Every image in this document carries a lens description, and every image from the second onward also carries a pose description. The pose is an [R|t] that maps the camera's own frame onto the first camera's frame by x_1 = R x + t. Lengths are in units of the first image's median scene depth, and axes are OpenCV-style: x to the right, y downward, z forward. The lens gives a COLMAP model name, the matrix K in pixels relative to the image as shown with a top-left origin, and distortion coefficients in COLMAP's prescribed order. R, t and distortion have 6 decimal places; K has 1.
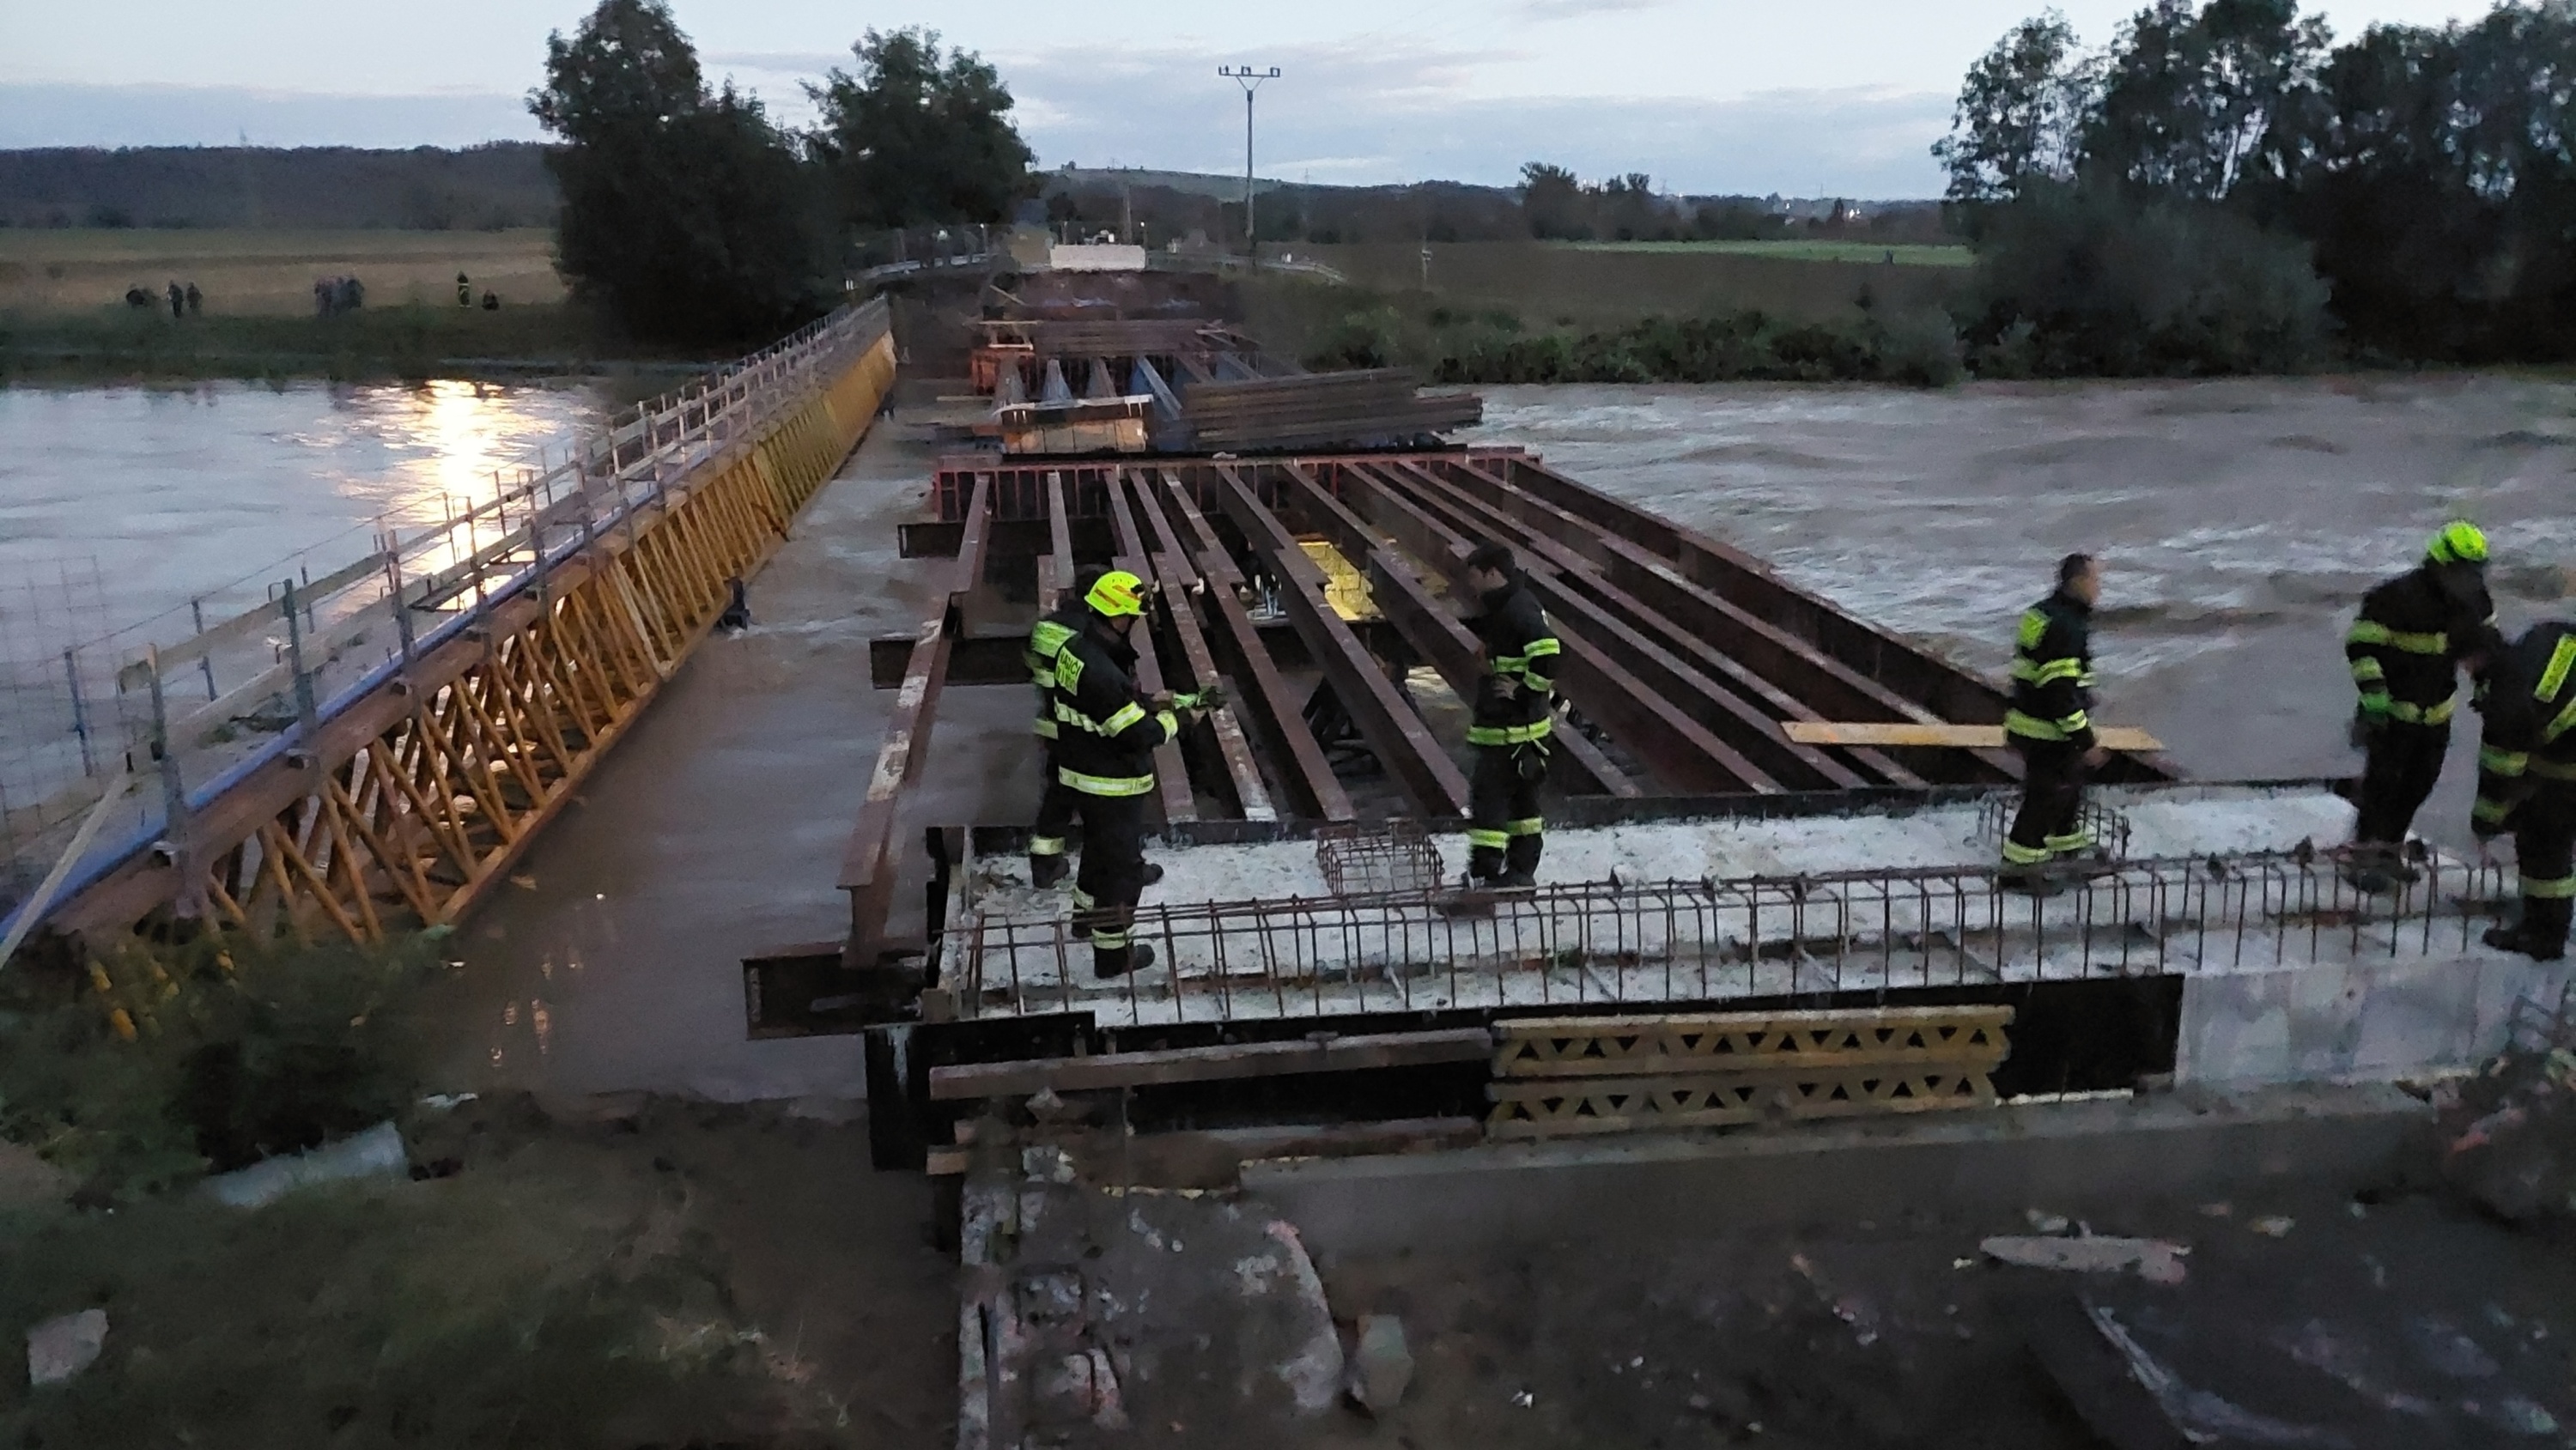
lens RADIAL K [[1879.1, 0, 1300.1], [0, 1879.1, 728.9], [0, 0, 1]] dist [0.071362, -0.098758]
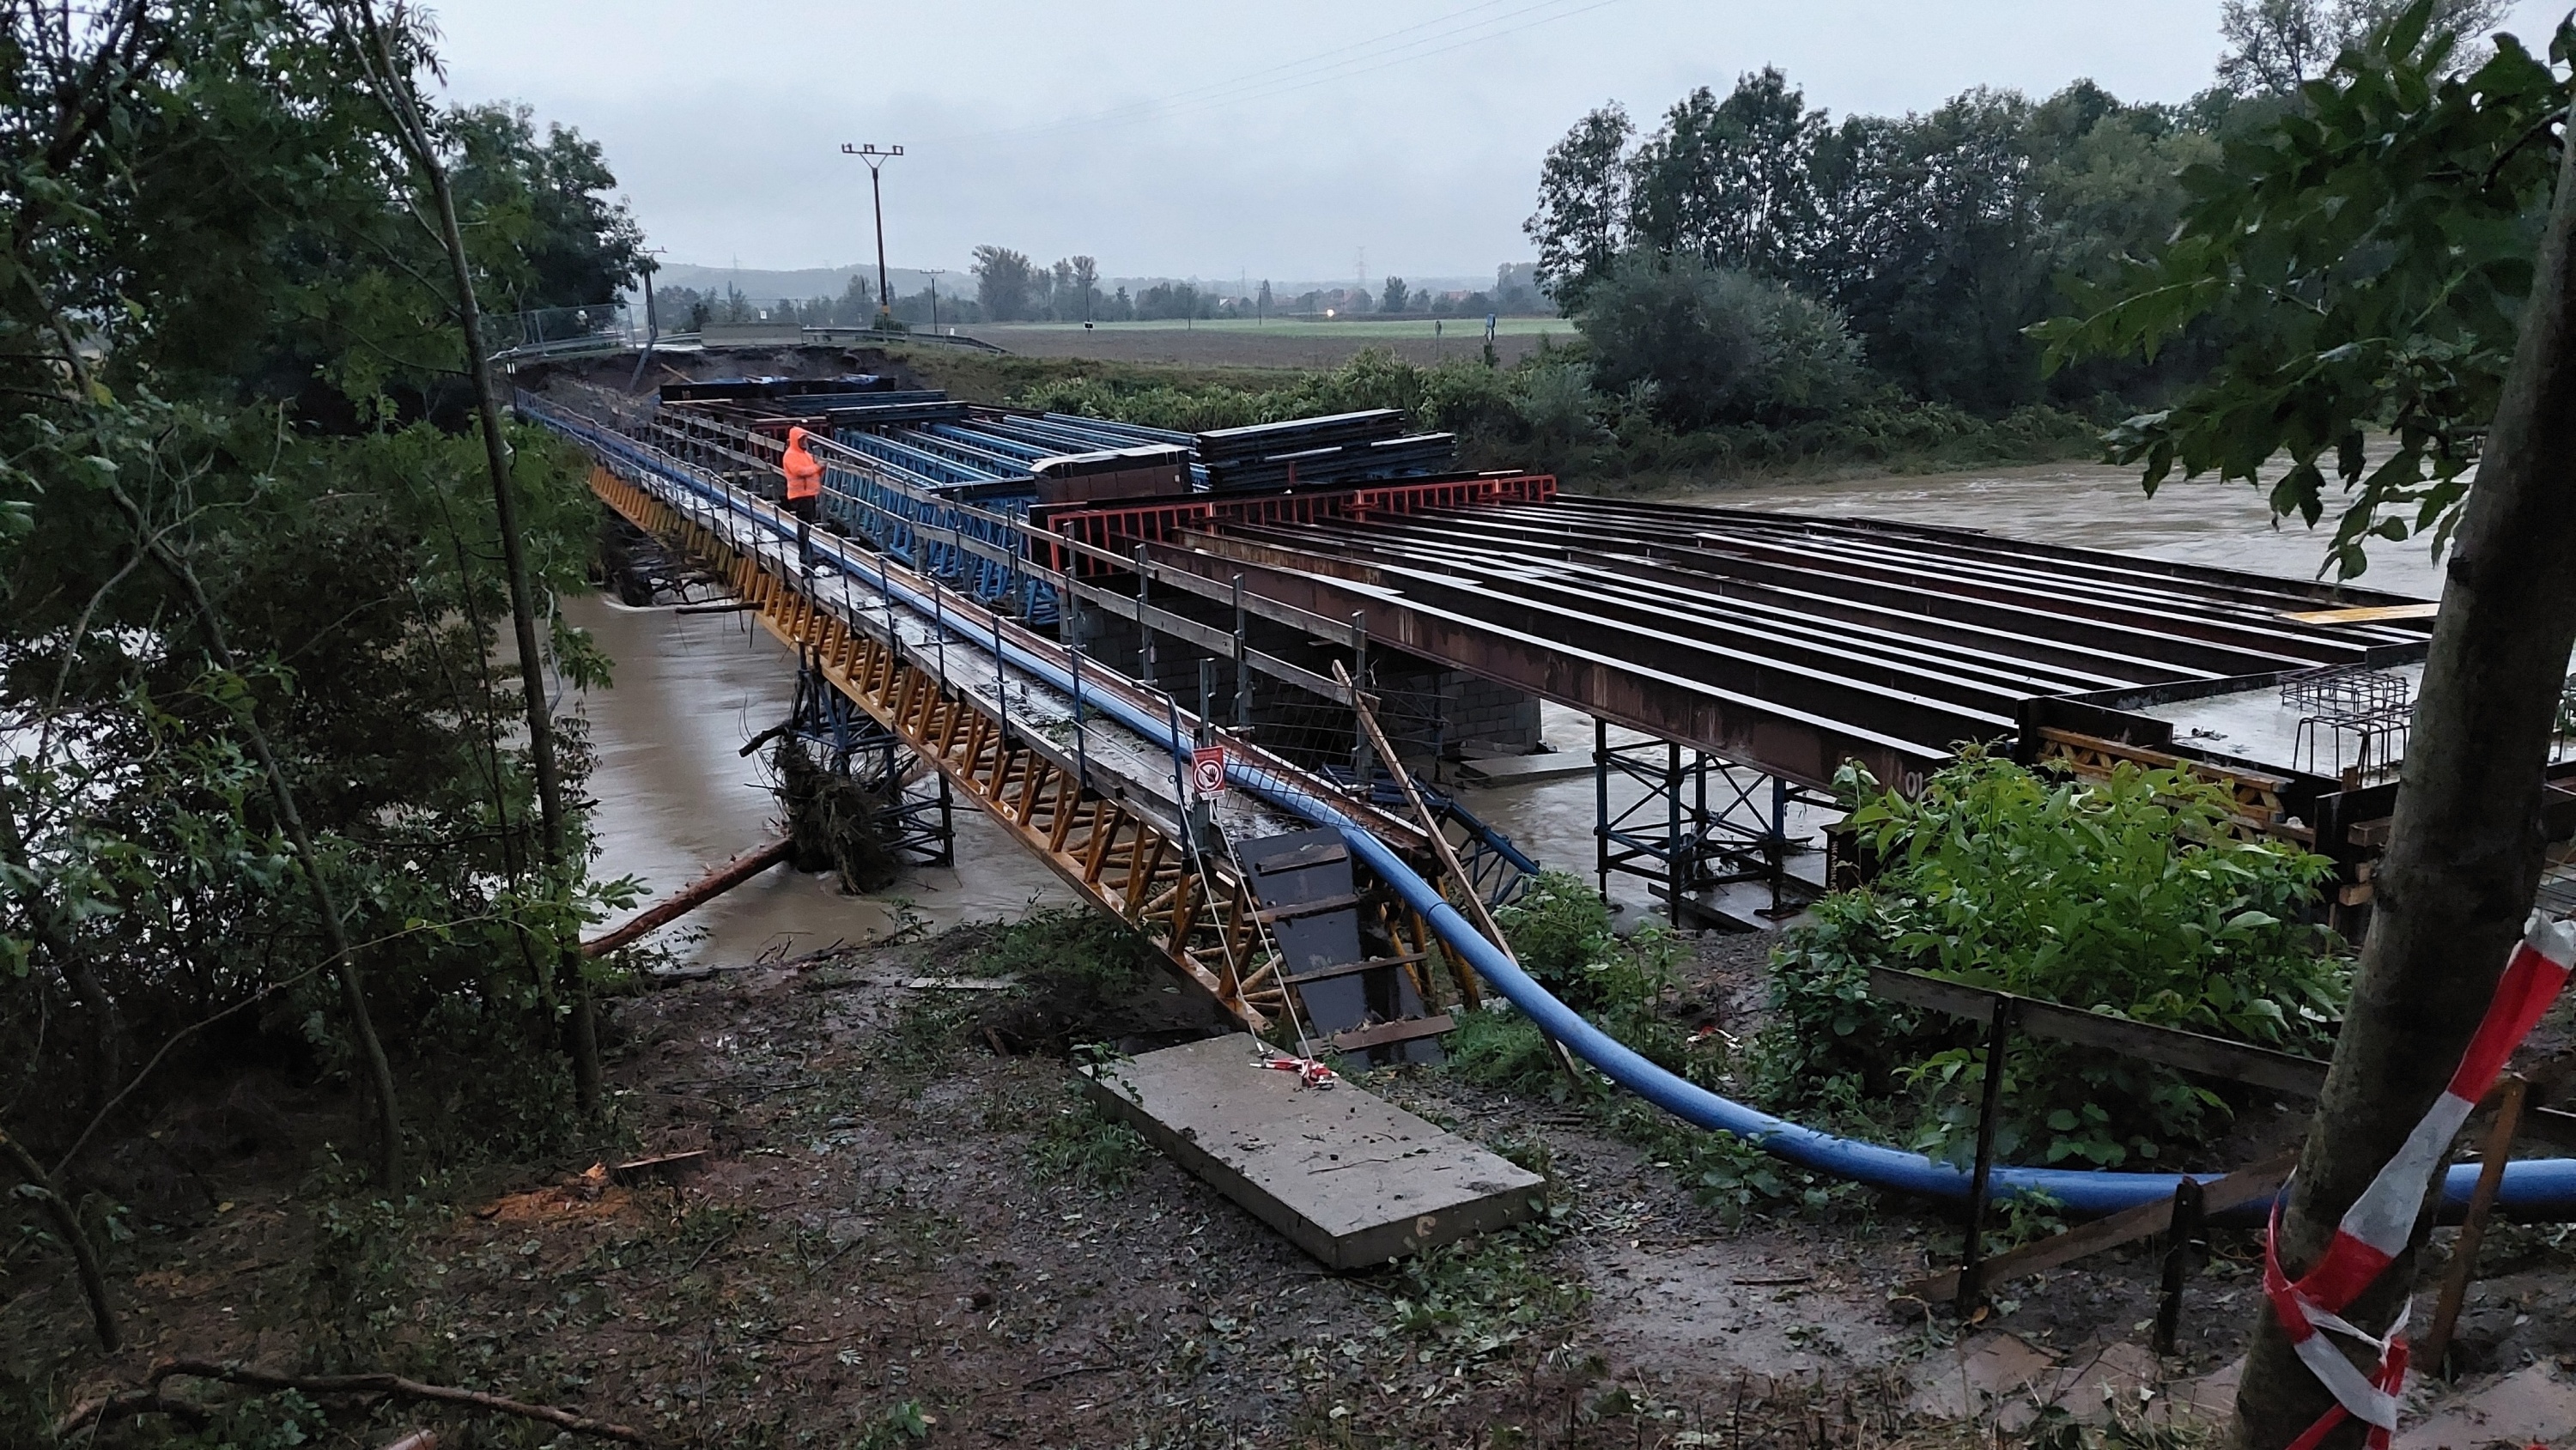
lens RADIAL K [[1893.2, 0, 1302.6], [0, 1893.2, 699.5], [0, 0, 1]] dist [0.072805, -0.067717]
pose [[0.956810, -0.076331, 0.280515, -0.123482], [0.092462, 0.994712, -0.044709, 0.008348], [-0.275619, 0.068715, 0.958808, -0.012478]]
